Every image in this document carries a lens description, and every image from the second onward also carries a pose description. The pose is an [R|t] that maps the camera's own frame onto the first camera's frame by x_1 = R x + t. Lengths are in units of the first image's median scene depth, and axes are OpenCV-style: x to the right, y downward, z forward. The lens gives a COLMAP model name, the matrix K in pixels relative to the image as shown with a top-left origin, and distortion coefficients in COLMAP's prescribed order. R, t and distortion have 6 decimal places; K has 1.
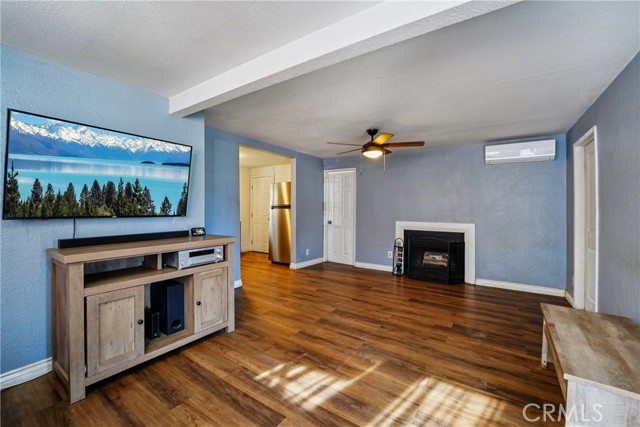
lens RADIAL K [[266.8, 0, 319.3], [0, 266.8, 206.1], [0, 0, 1]] dist [-0.020992, 0.000020]
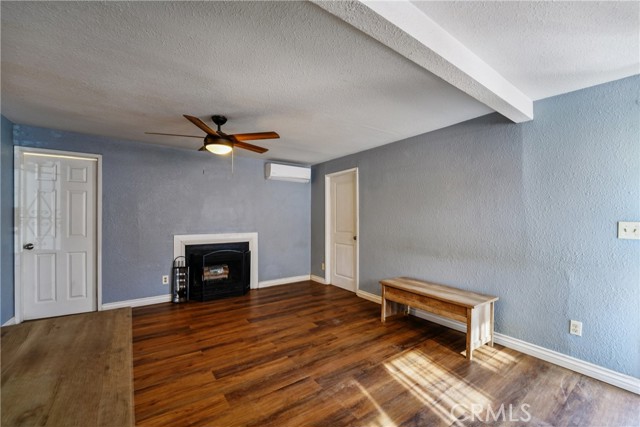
lens RADIAL K [[265.8, 0, 320.0], [0, 265.8, 213.5], [0, 0, 1]] dist [-0.026384, 0.000441]
pose [[0.334858, 0.004969, 0.942255, -0.497166], [-0.003869, 0.999985, -0.003898, -0.010427], [-0.942260, -0.002341, 0.334873, 0.558682]]
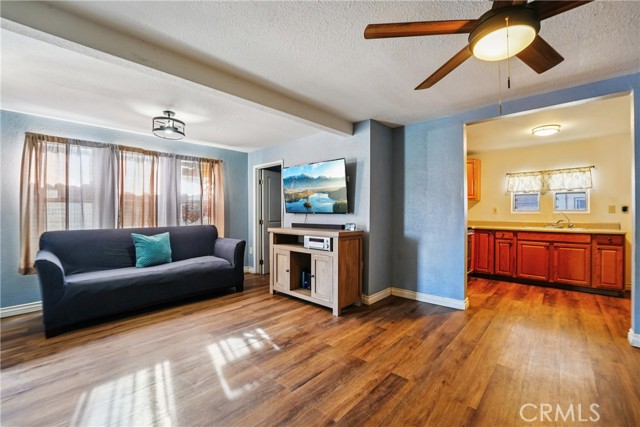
lens RADIAL K [[265.8, 0, 320.0], [0, 265.8, 213.5], [0, 0, 1]] dist [-0.026384, 0.000441]
pose [[-0.150636, -0.002338, -0.988587, 0.685549], [0.000965, 0.999996, -0.002512, 0.036300], [0.988589, -0.001332, -0.150633, 0.957013]]
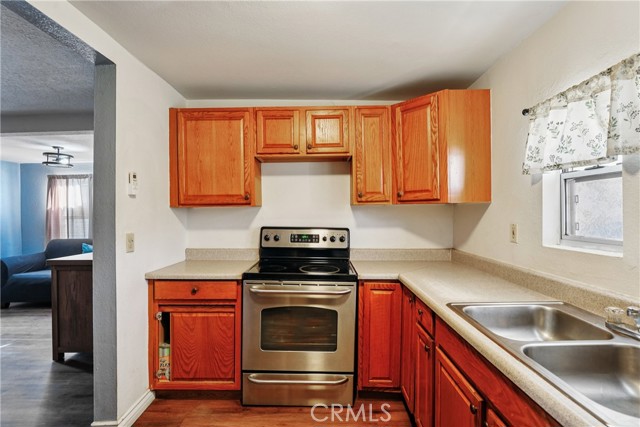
lens RADIAL K [[303.3, 0, 320.3], [0, 303.3, 214.7], [0, 0, 1]] dist [-0.014080, 0.000194]
pose [[-0.829765, 0.006865, -0.558071, -0.439913], [0.008488, 0.999964, -0.000319, -0.024589], [0.558049, -0.005001, -0.829793, 2.069884]]
